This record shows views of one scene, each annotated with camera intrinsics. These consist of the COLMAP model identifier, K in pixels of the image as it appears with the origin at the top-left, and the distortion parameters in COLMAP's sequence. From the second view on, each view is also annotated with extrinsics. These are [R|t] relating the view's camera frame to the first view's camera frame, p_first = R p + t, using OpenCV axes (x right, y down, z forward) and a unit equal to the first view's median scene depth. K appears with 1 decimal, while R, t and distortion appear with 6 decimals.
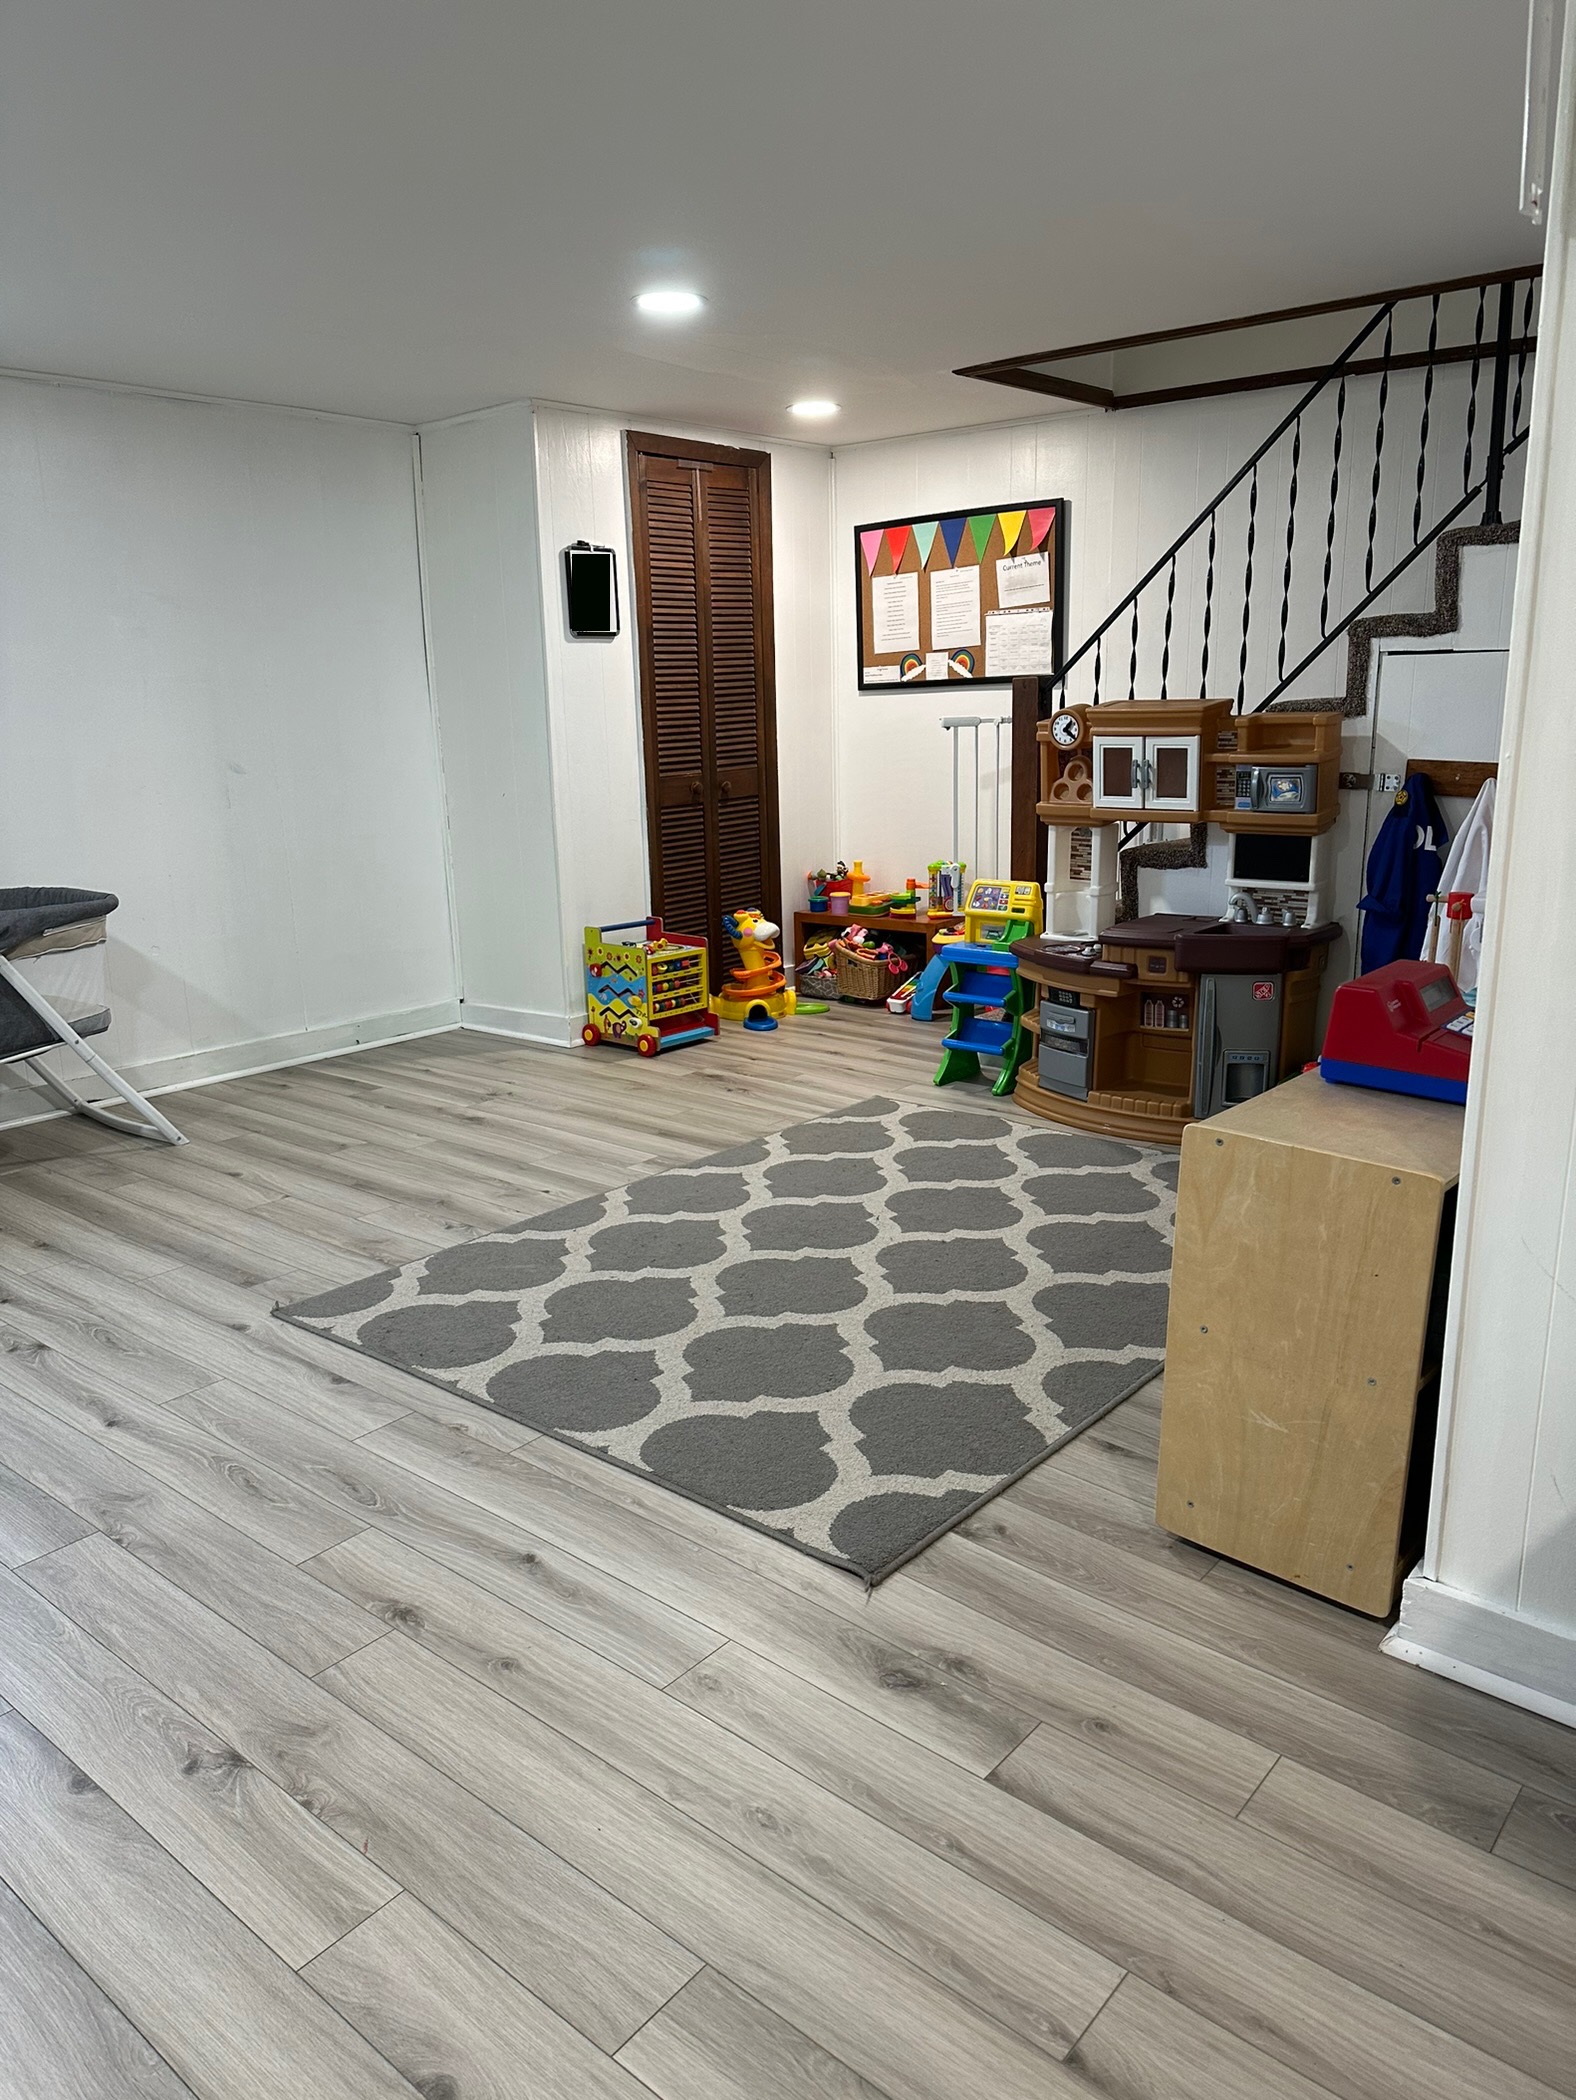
lens RADIAL K [[1474.2, 0, 782.1], [0, 1474.2, 1053.9], [0, 0, 1]] dist [0.075104, -0.087214]
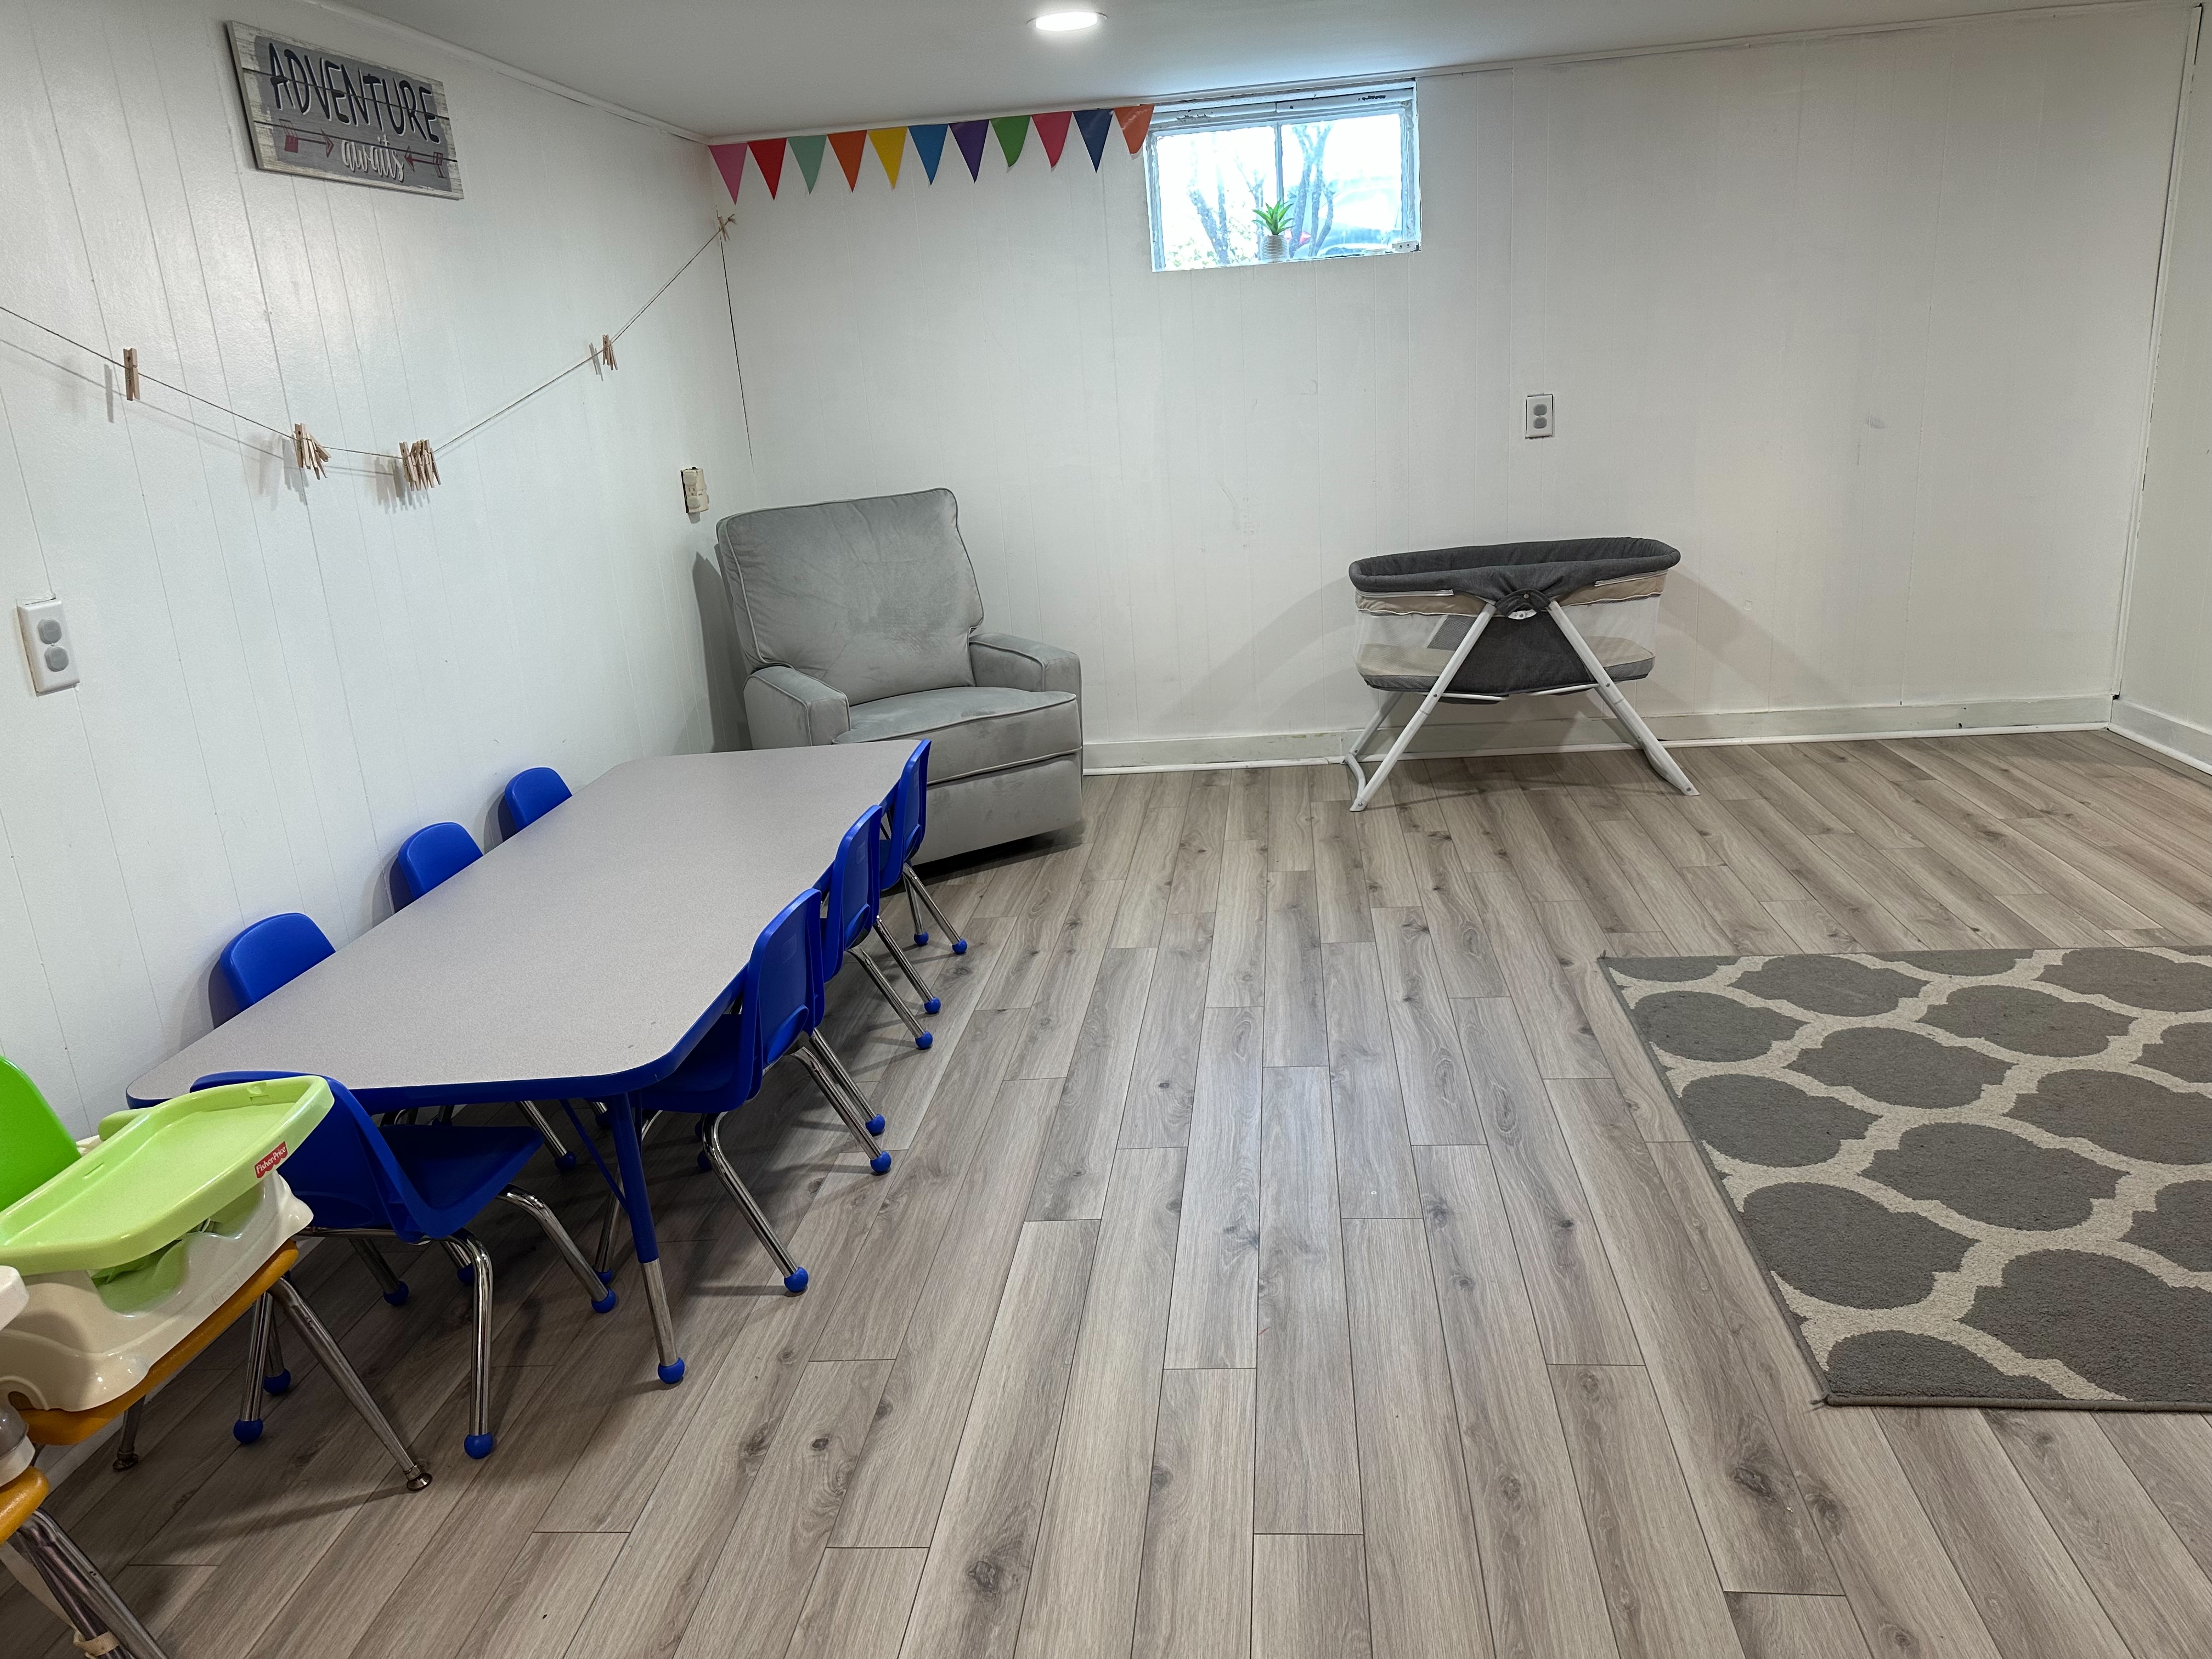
lens RADIAL K [[1552.0, 0, 1113.5], [0, 1552.0, 813.6], [0, 0, 1]] dist [0.055752, -0.059739]
pose [[0.562527, 0.212804, -0.798923, 0.310918], [-0.141329, 0.976835, 0.160683, -0.056936], [0.814610, 0.022523, 0.579571, 0.040092]]
